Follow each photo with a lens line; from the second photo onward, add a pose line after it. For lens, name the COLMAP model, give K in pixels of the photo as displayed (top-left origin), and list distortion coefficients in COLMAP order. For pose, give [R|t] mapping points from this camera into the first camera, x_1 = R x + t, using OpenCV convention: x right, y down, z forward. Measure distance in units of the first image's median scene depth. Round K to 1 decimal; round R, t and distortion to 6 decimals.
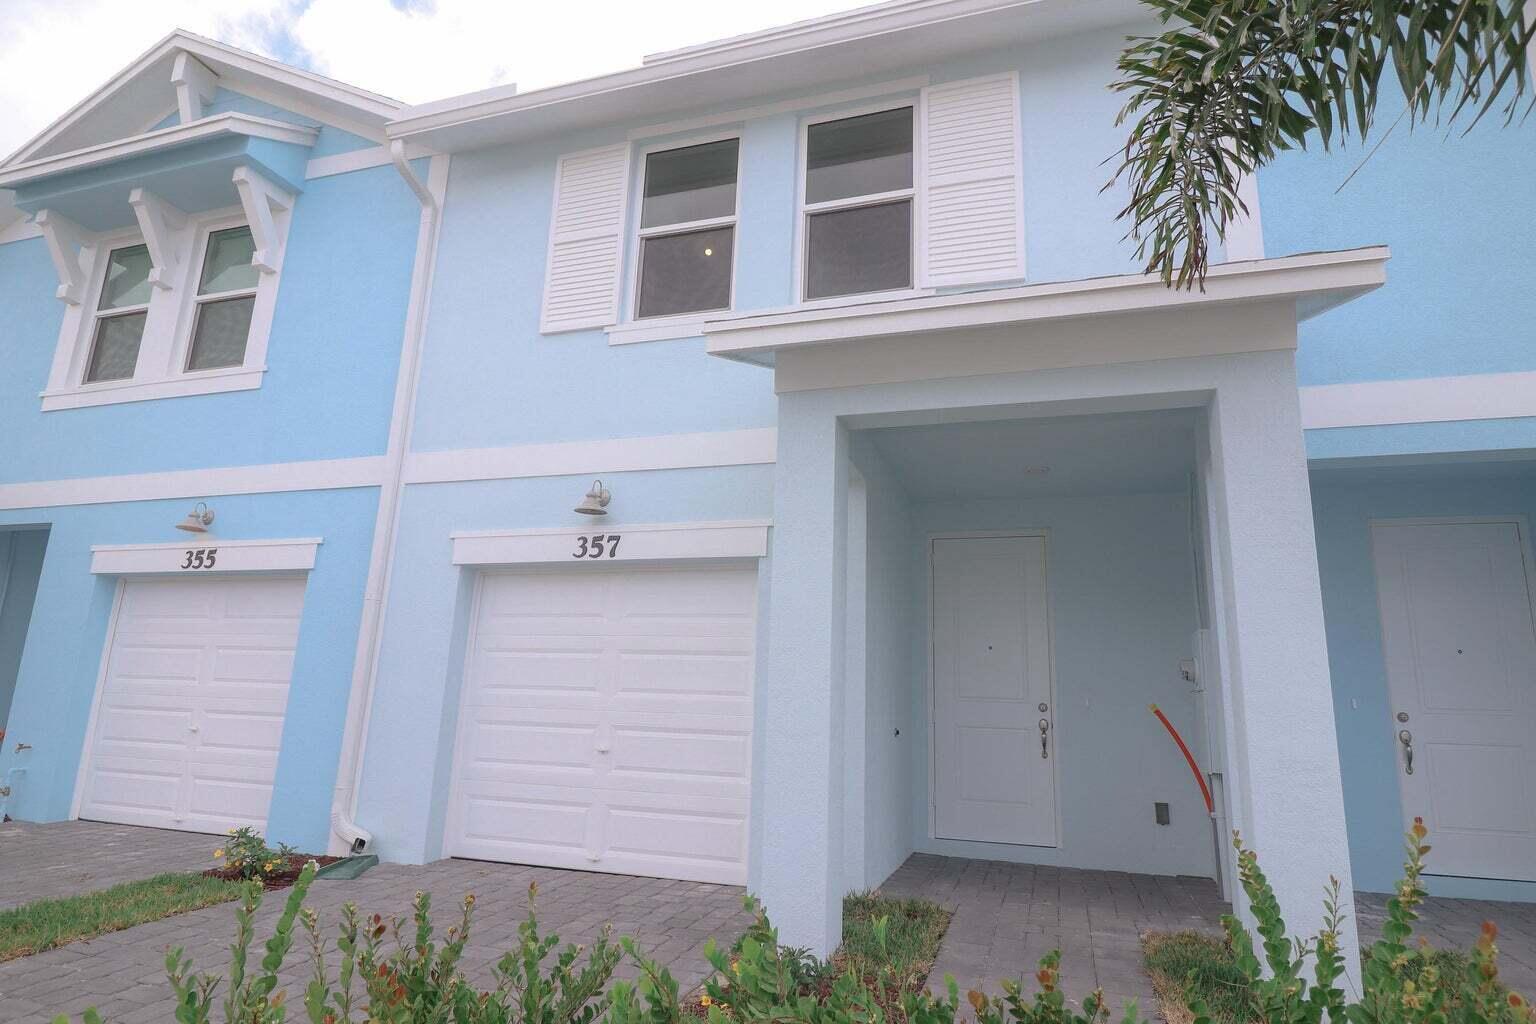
lens RADIAL K [[893.7, 0, 774.7], [0, 893.7, 502.7], [0, 0, 1]] dist [-0.015452, -0.000178]
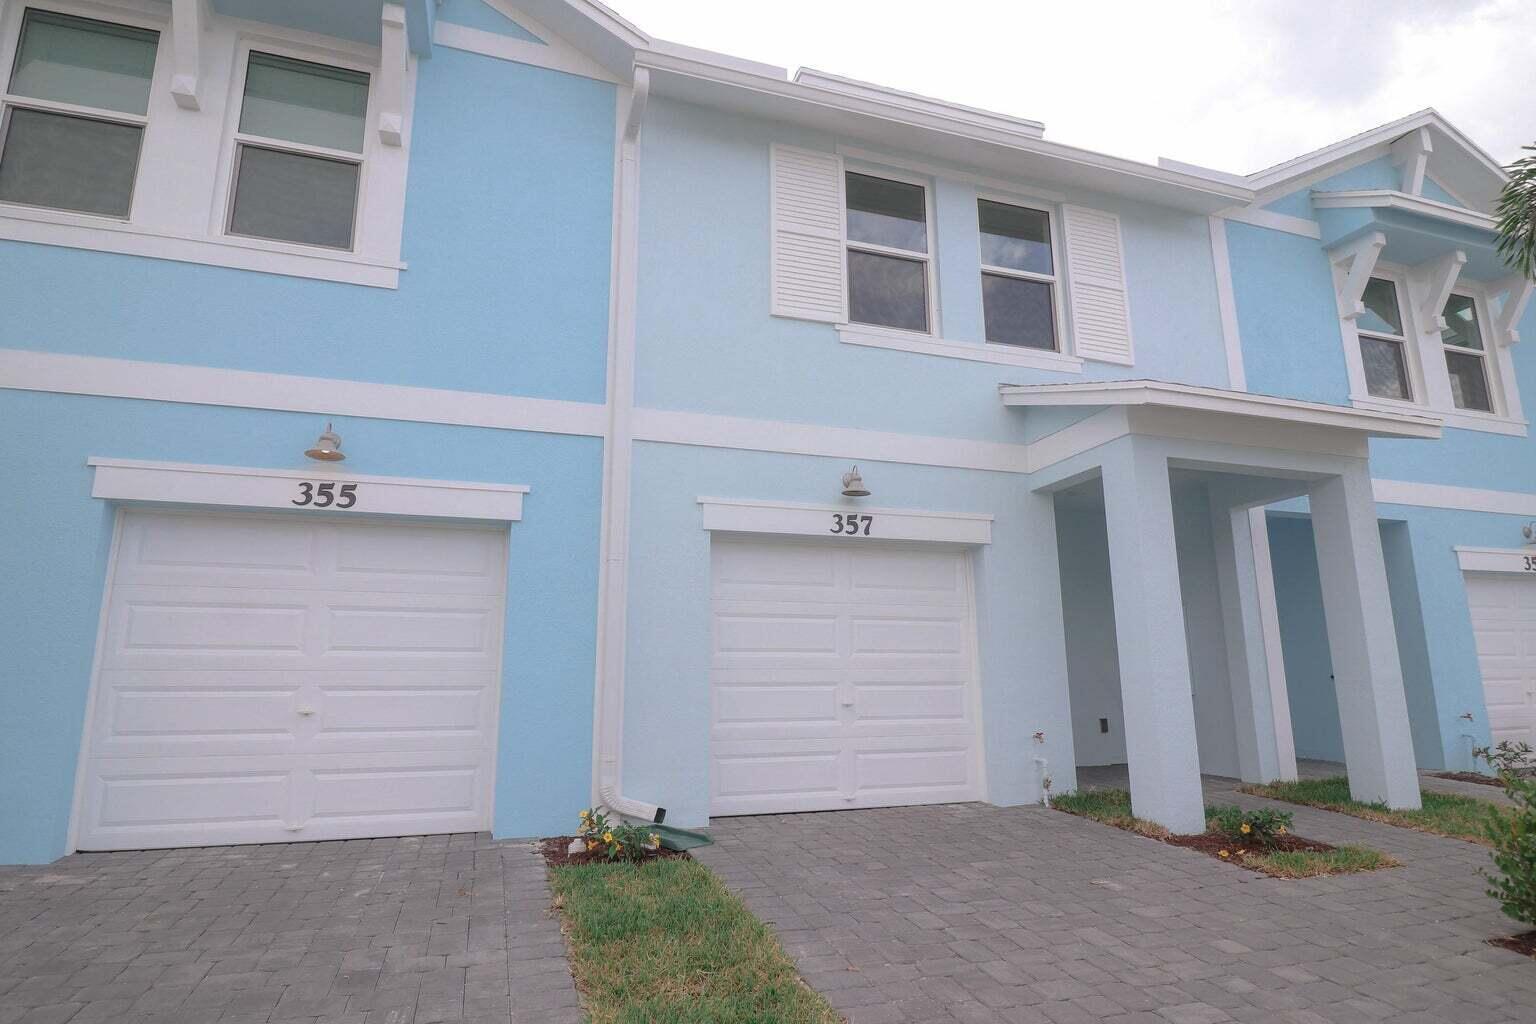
lens RADIAL K [[776.7, 0, 764.9], [0, 776.7, 522.9], [0, 0, 1]] dist [-0.010663, -0.000283]
pose [[0.814498, 0.075218, 0.575269, -0.784548], [-0.107575, 0.993946, 0.022349, 0.034335], [-0.570105, -0.080087, 0.817659, 0.245797]]
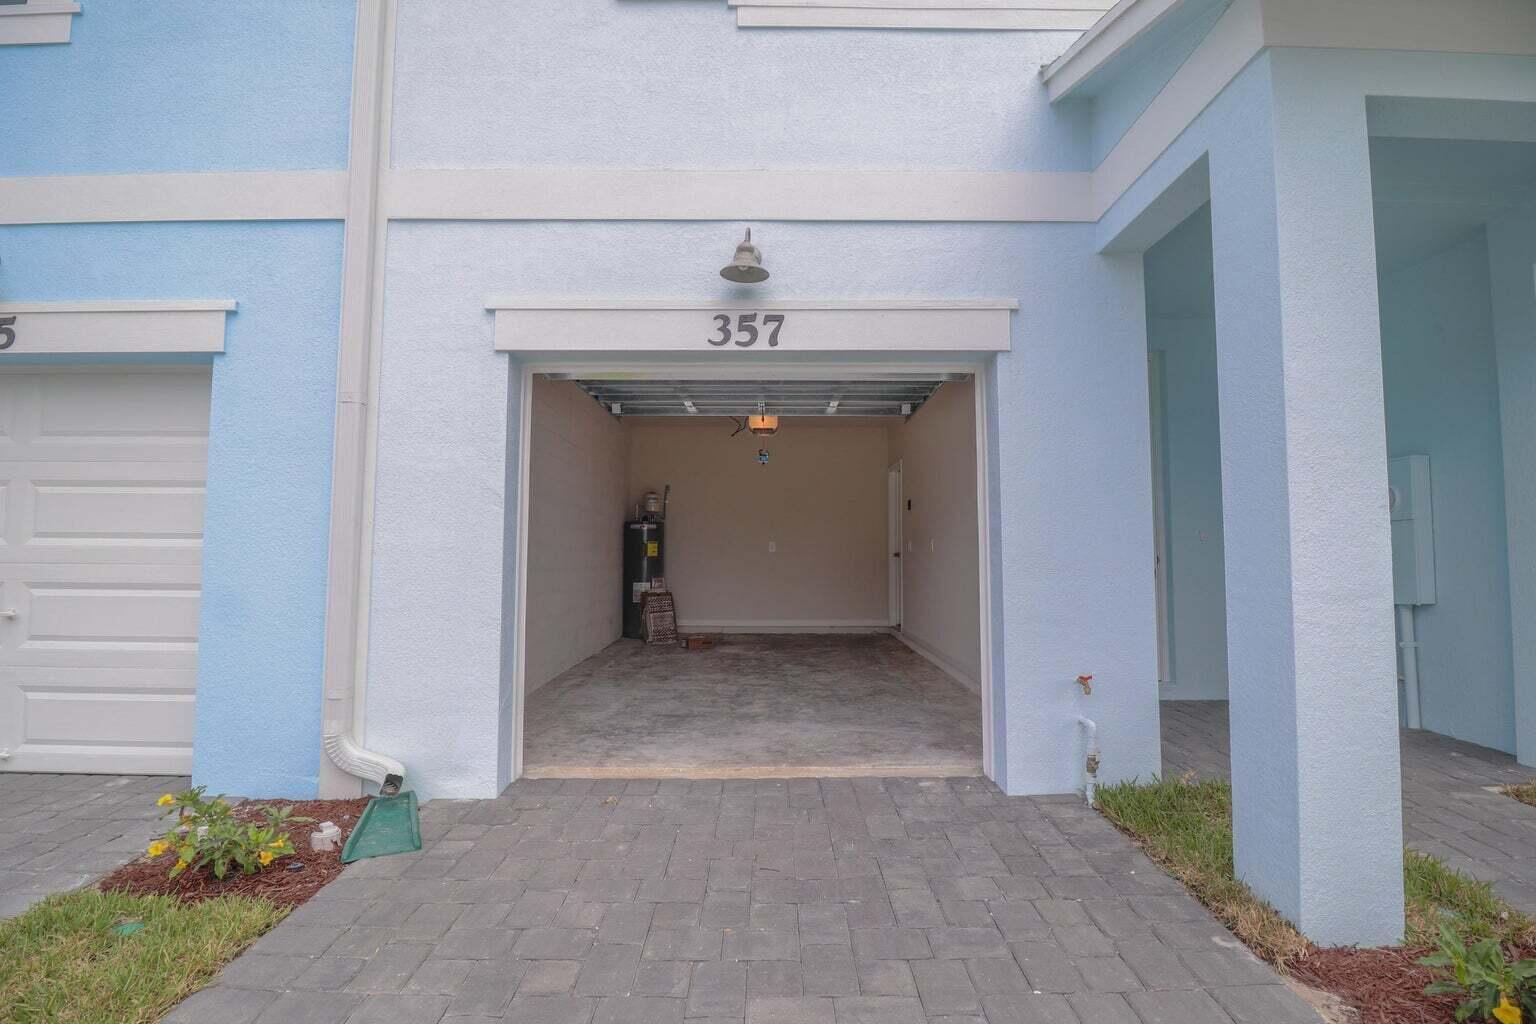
lens RADIAL K [[710.2, 0, 752.5], [0, 710.2, 506.8], [0, 0, 1]] dist [-0.012069, -0.002385]
pose [[0.950603, -0.015810, 0.310006, -0.337201], [-0.042963, 0.982388, 0.181844, 0.076765], [-0.307421, -0.186180, 0.933182, 0.433564]]
